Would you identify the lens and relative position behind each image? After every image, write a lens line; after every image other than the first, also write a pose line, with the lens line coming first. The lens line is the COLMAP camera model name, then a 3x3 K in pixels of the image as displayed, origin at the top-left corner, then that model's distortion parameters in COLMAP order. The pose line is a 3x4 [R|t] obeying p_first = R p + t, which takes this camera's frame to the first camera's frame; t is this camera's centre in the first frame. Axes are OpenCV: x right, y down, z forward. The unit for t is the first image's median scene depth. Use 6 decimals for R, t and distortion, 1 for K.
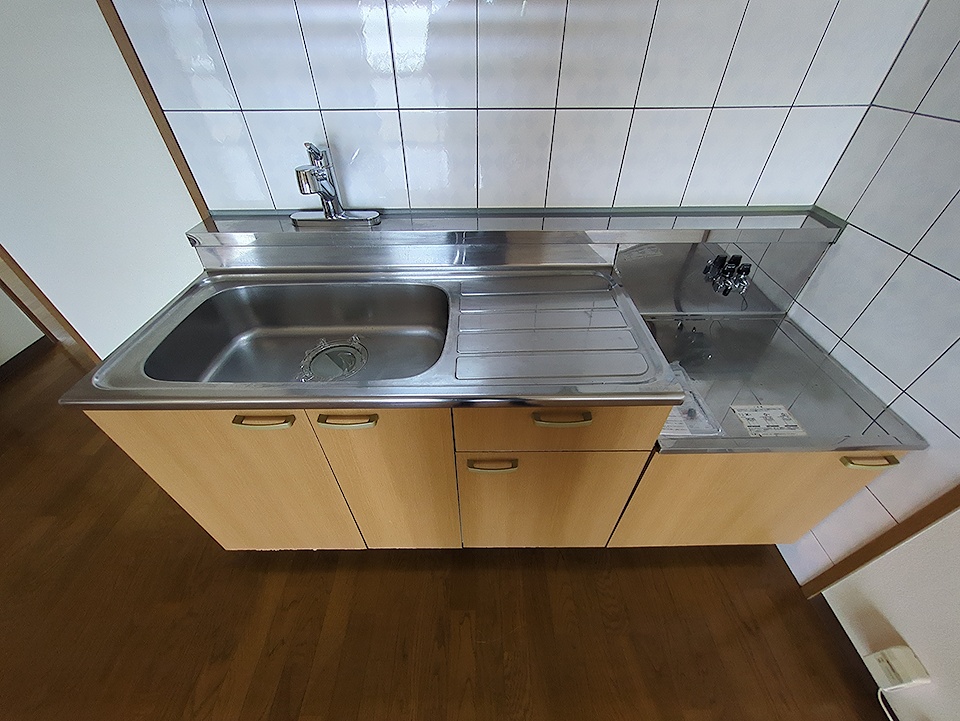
lens RADIAL K [[377.7, 0, 477.5], [0, 377.7, 363.4], [0, 0, 1]] dist [-0.009543, 0.000656]
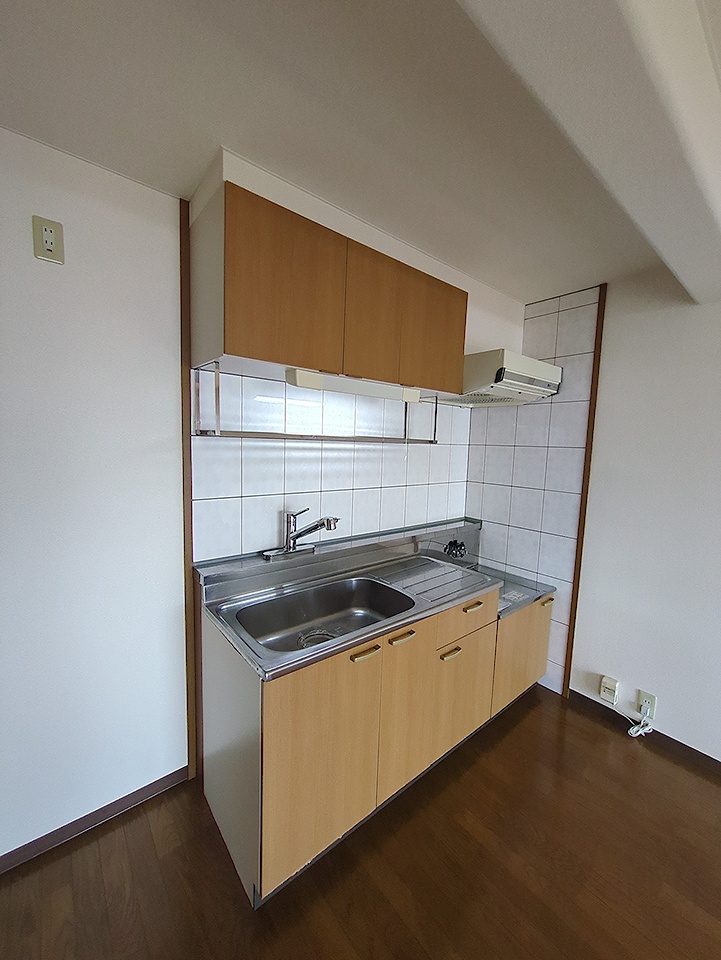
lens RADIAL K [[377.7, 0, 362.0], [0, 377.7, 474.5], [0, 0, 1]] dist [-0.009543, 0.000656]
pose [[0.779039, -0.023796, 0.626524, -1.143341], [0.381470, 0.811027, -0.443527, 0.175922], [-0.497573, 0.584525, 0.640899, -0.363067]]
